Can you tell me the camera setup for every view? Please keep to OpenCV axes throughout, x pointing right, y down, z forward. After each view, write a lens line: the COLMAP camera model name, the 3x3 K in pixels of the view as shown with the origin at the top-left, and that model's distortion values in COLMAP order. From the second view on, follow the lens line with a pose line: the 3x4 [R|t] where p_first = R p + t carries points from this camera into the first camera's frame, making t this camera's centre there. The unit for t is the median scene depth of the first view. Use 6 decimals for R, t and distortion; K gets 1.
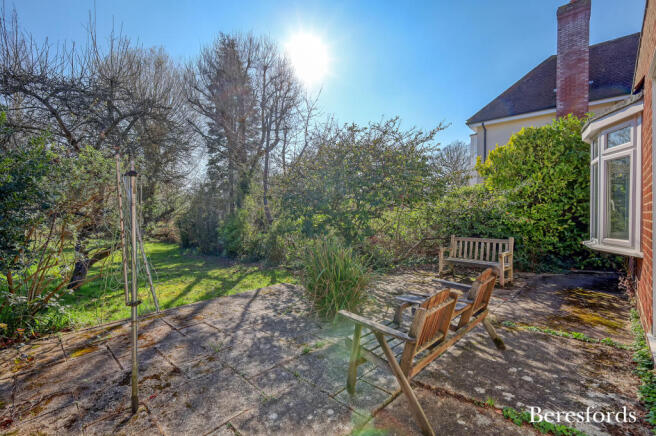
lens RADIAL K [[285.9, 0, 327.3], [0, 285.9, 216.9], [0, 0, 1]] dist [0.000186, -0.000971]
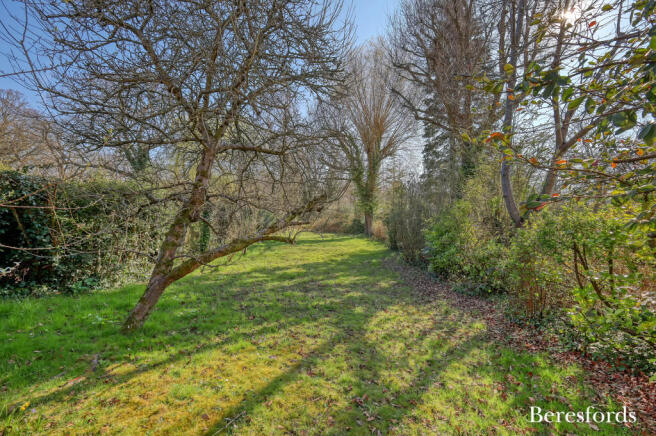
lens RADIAL K [[285.9, 0, 324.7], [0, 285.9, 217.0], [0, 0, 1]] dist [0.000186, -0.000971]
pose [[0.720015, 0.013955, -0.693818, -0.077201], [-0.010762, 0.999902, 0.008943, 0.006634], [0.693875, 0.001028, 0.720095, 0.334089]]
